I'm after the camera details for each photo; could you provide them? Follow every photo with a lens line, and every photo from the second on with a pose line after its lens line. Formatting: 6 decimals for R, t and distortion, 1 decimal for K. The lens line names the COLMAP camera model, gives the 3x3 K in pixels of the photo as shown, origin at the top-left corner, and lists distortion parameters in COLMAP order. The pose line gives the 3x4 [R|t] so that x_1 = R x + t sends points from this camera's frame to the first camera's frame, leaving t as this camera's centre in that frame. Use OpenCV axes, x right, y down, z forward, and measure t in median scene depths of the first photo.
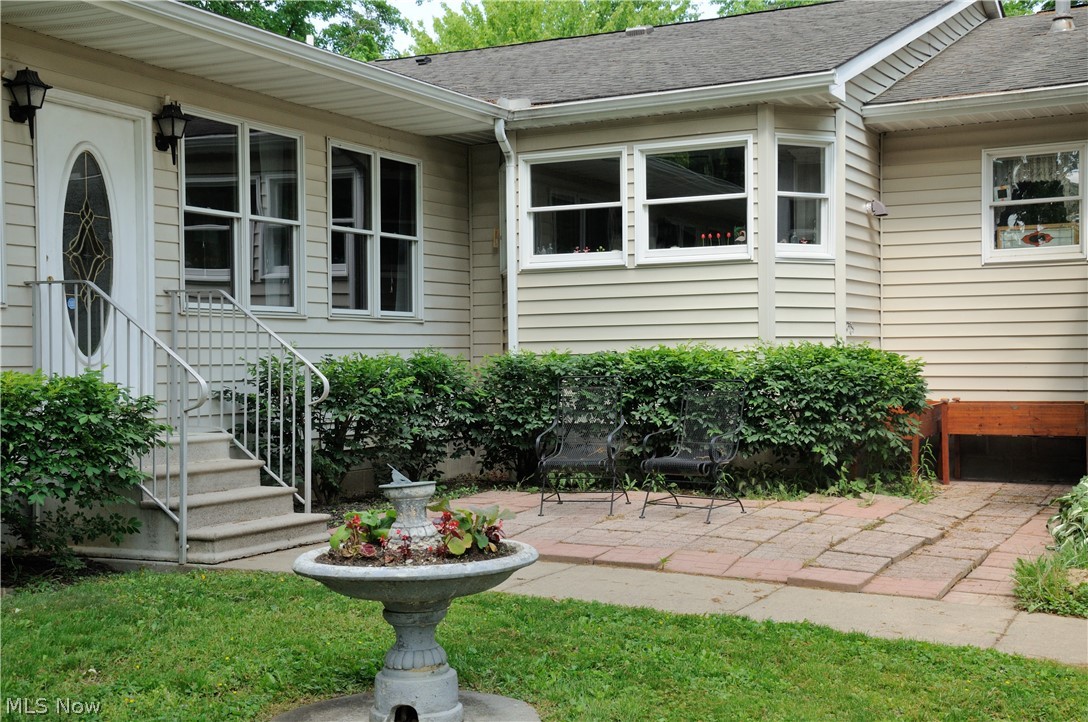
lens RADIAL K [[1428.3, 0, 542.4], [0, 1428.3, 361.5], [0, 0, 1]] dist [0.044424, 0.000000]
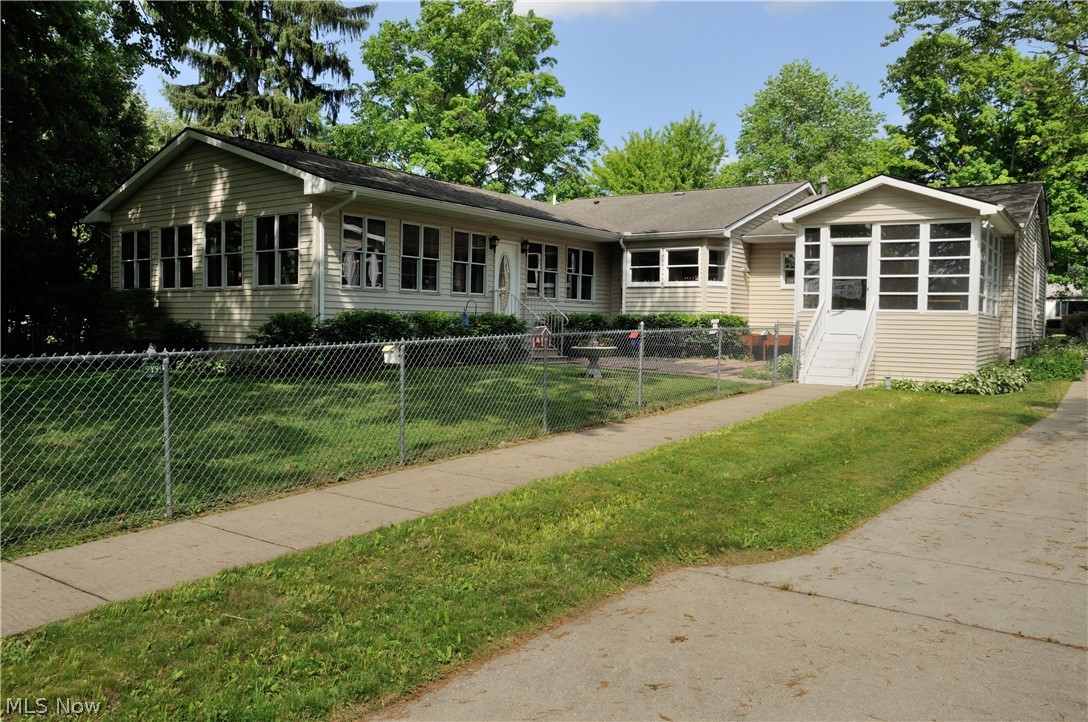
lens RADIAL K [[842.7, 0, 542.1], [0, 842.7, 361.7], [0, 0, 1]] dist [-0.062882, -0.000101]
pose [[0.989920, 0.033775, -0.137540, 0.061990], [-0.027924, 0.998630, 0.044254, 0.021725], [0.138846, -0.039968, 0.989507, -0.859693]]
